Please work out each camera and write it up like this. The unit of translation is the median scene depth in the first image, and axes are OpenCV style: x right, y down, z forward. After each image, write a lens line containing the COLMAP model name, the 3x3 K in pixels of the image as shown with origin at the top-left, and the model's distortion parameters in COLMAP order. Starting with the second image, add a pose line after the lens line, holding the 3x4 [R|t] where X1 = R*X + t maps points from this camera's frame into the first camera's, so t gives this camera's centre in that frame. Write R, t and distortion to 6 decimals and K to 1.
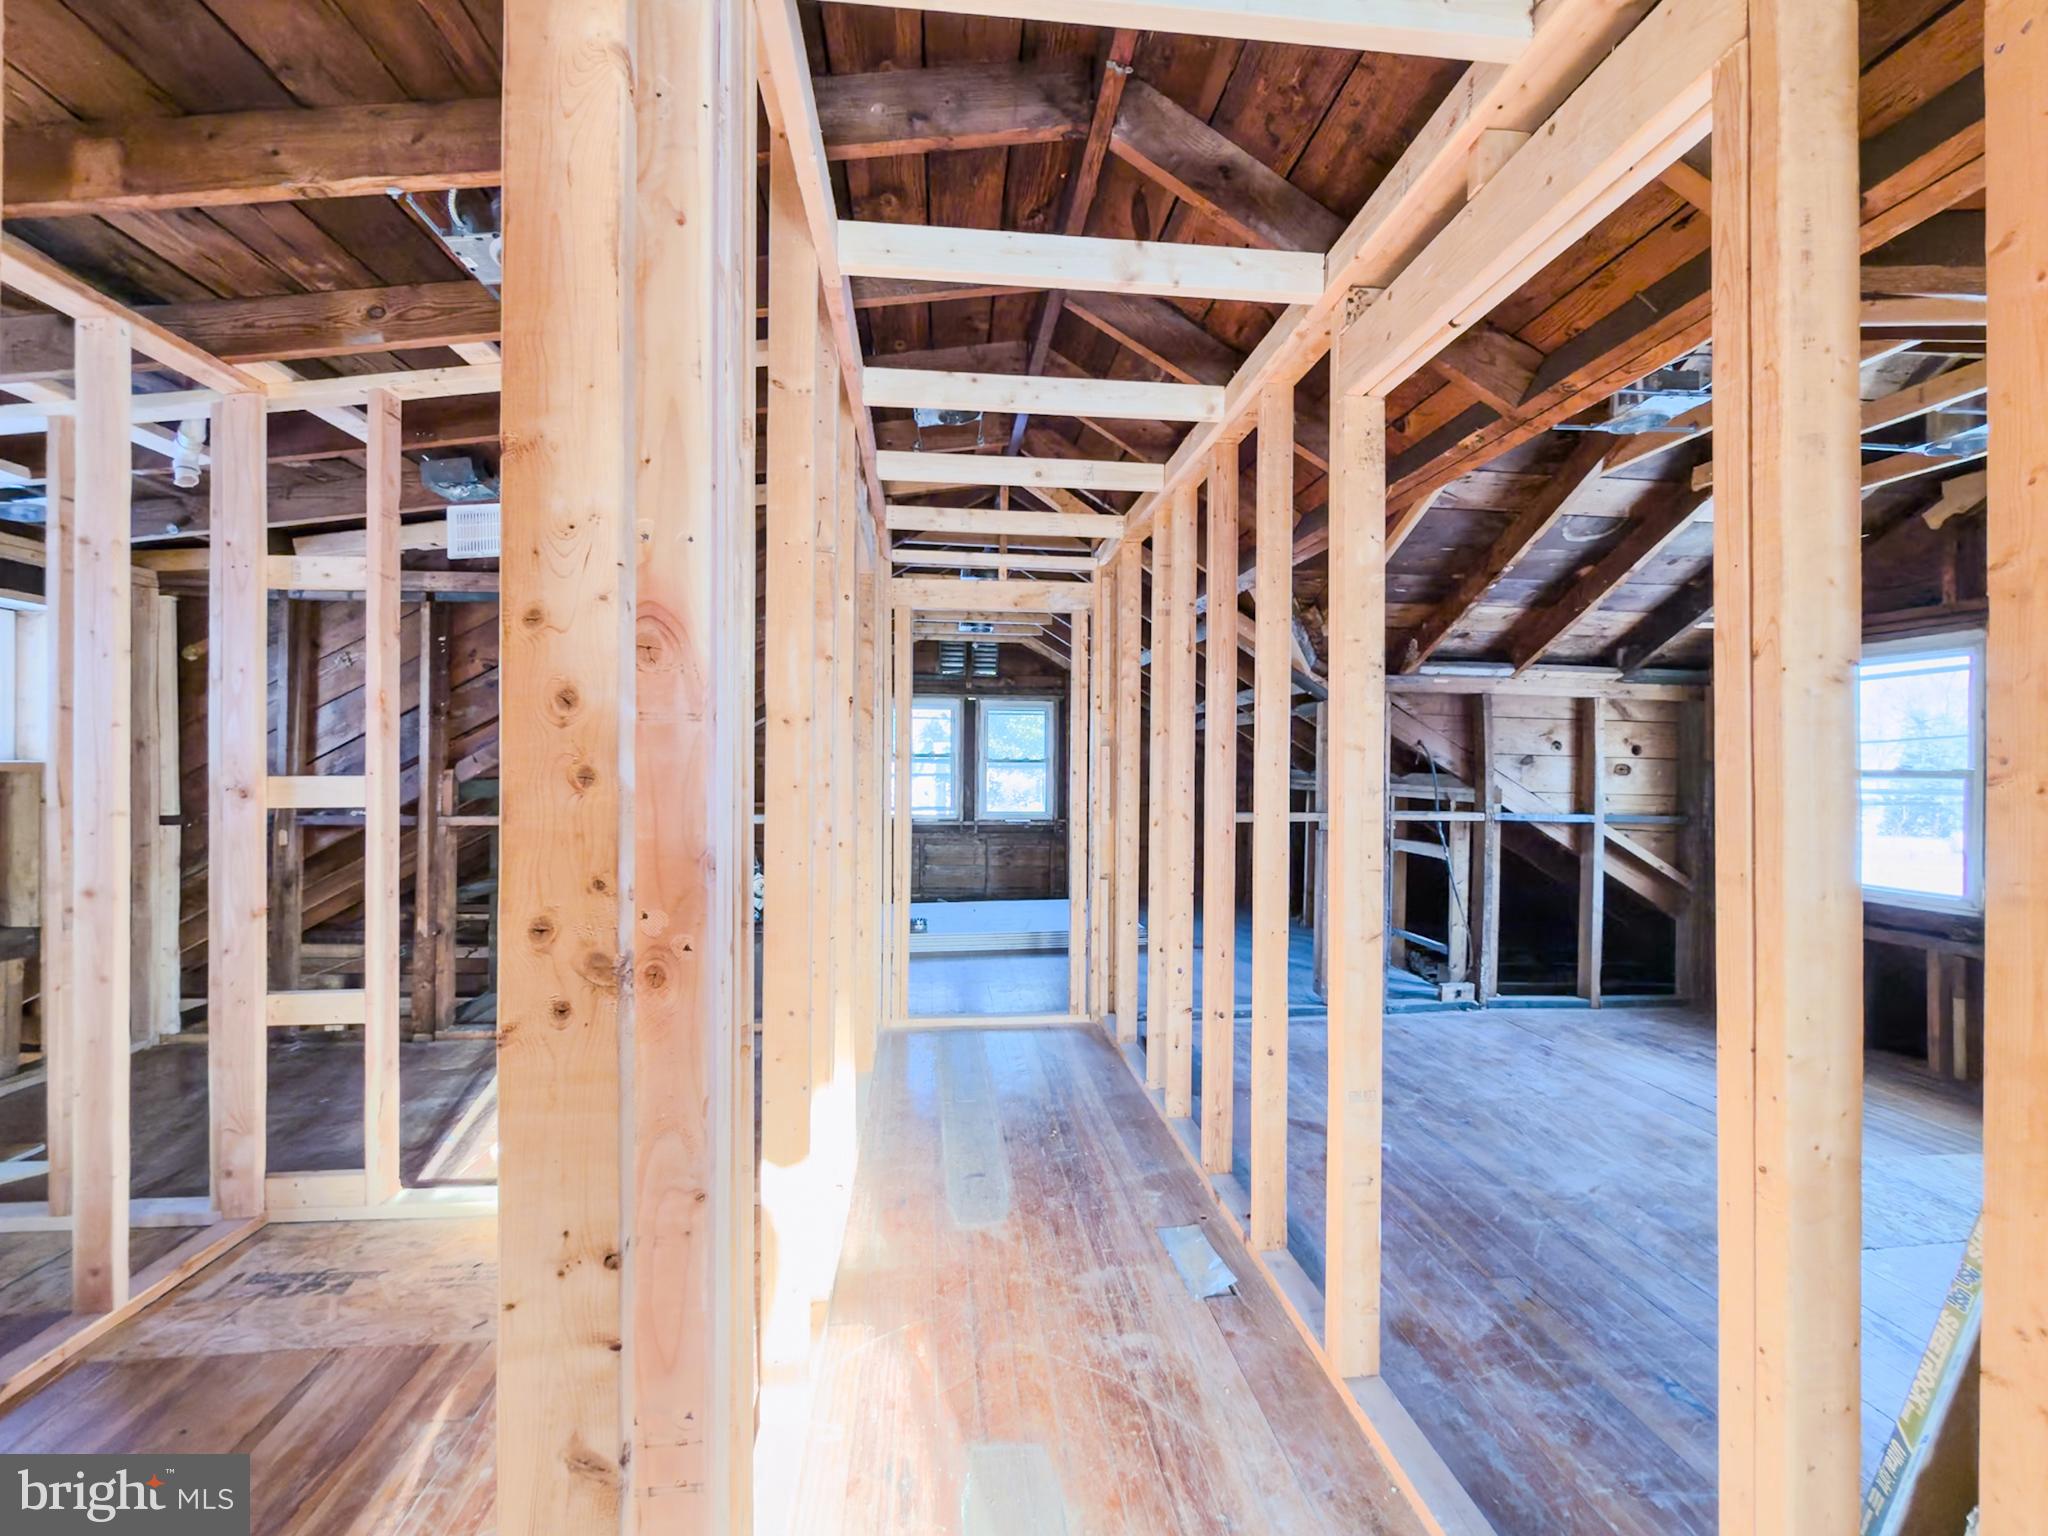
lens RADIAL K [[838.6, 0, 1030.9], [0, 838.6, 766.6], [0, 0, 1]] dist [-0.000248, -0.000363]
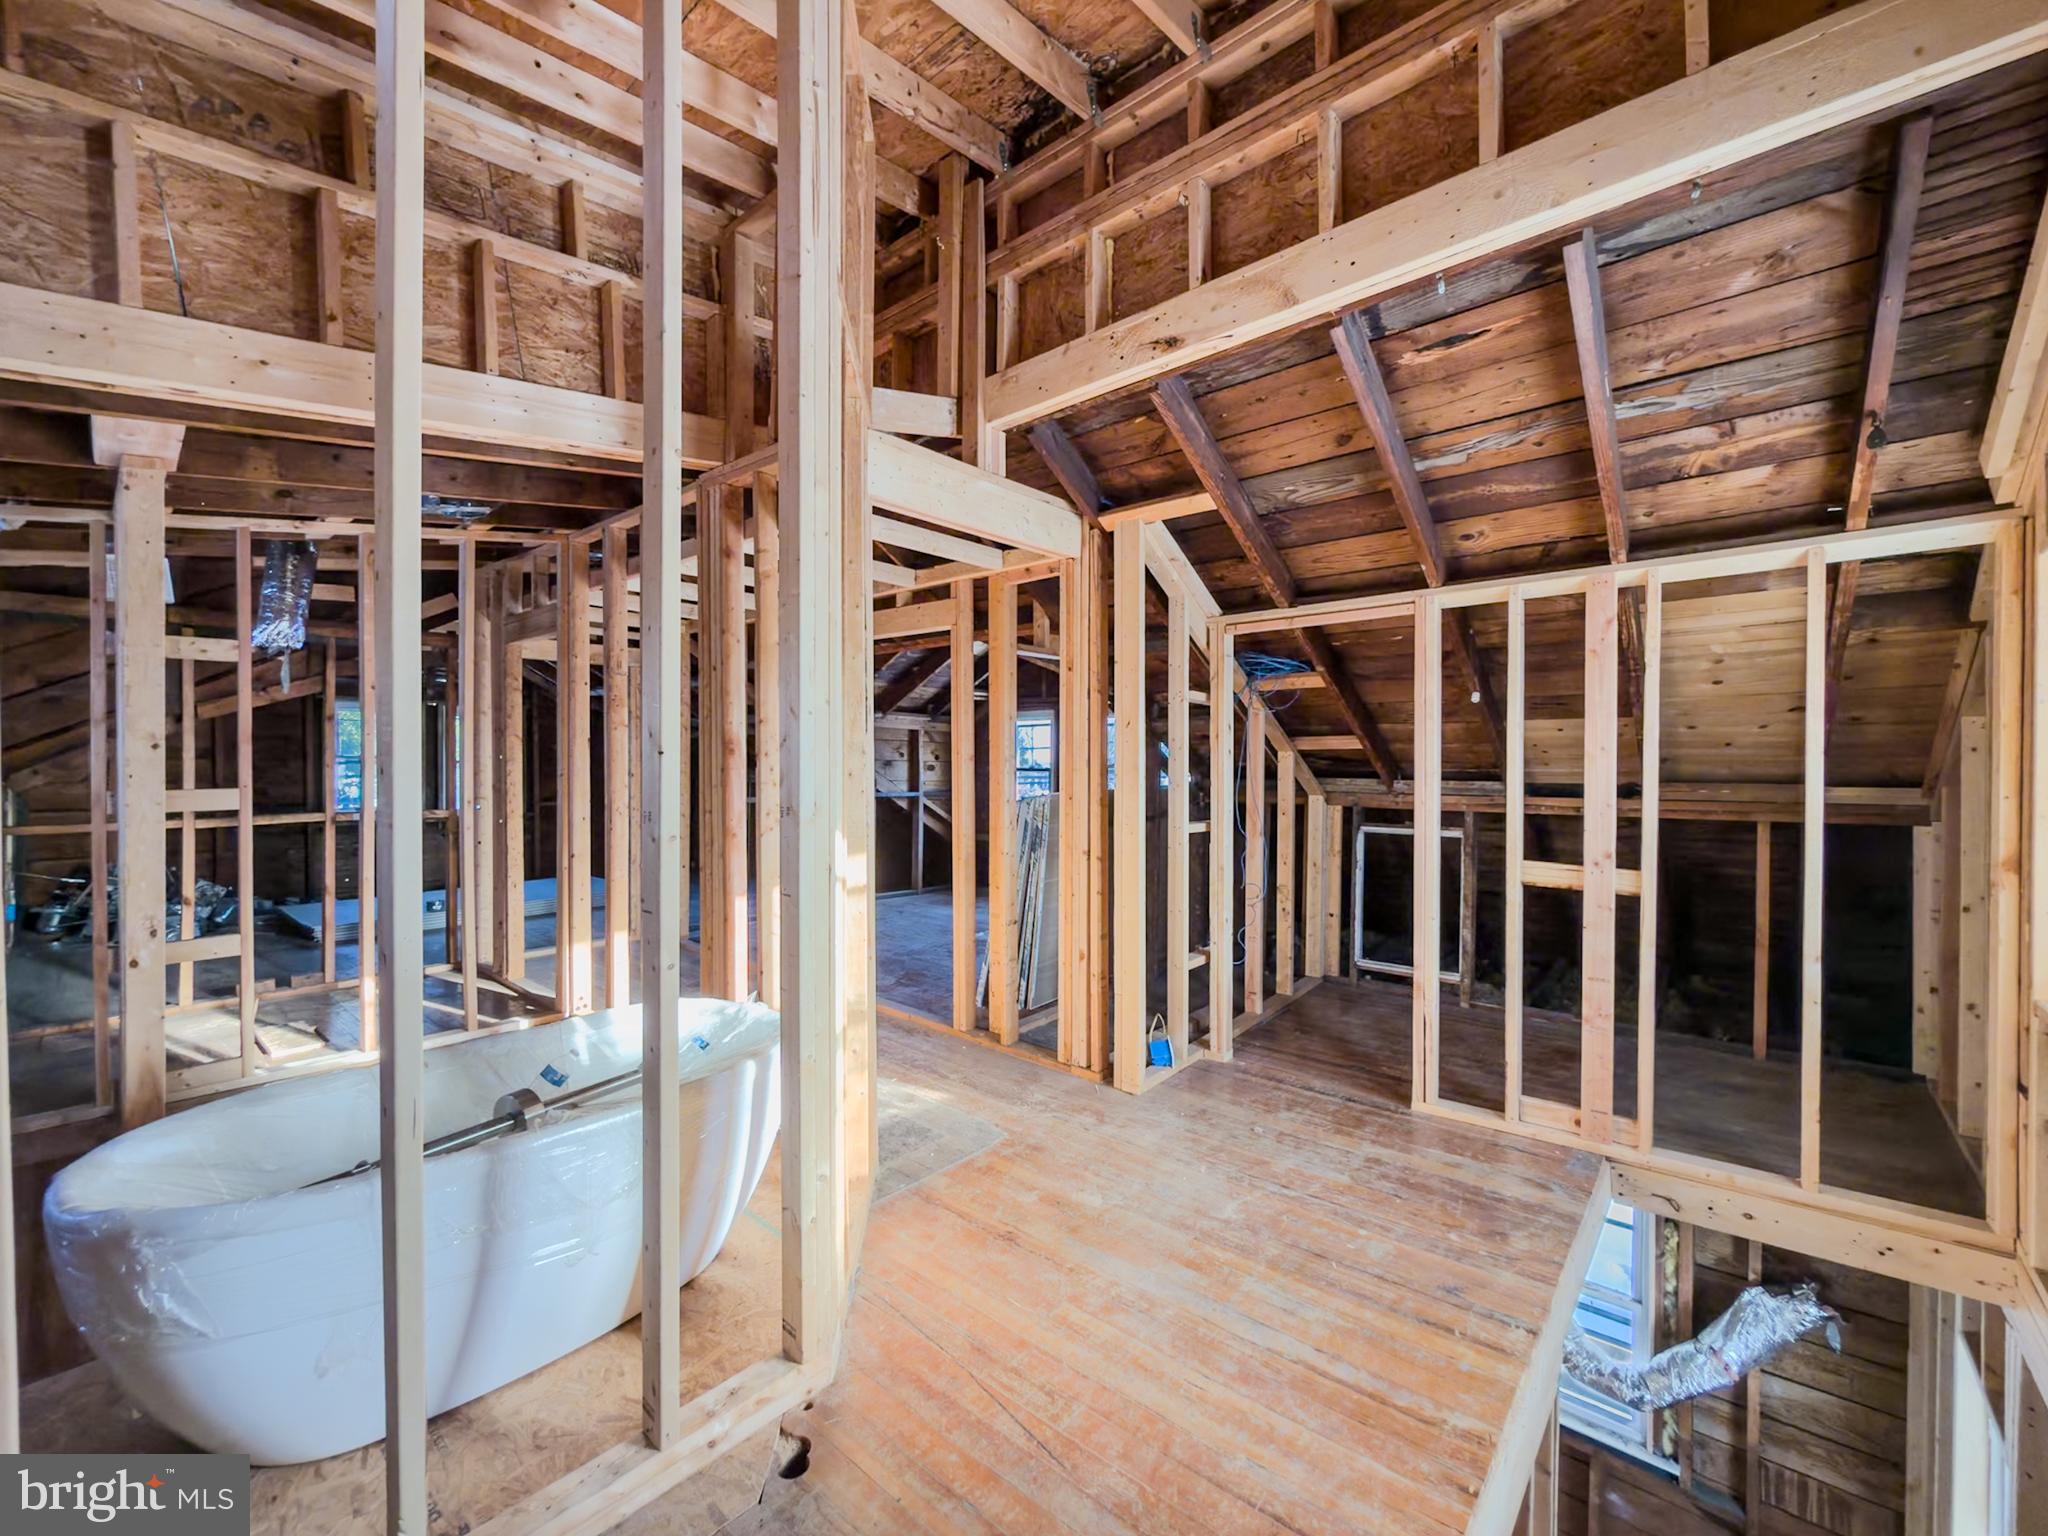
lens RADIAL K [[838.6, 0, 1031.3], [0, 838.6, 767.4], [0, 0, 1]] dist [-0.000248, -0.000363]
pose [[0.739053, -0.011469, 0.673550, -0.406405], [0.003359, 0.999905, 0.013341, -0.022176], [-0.673639, -0.007597, 0.739021, -0.557598]]
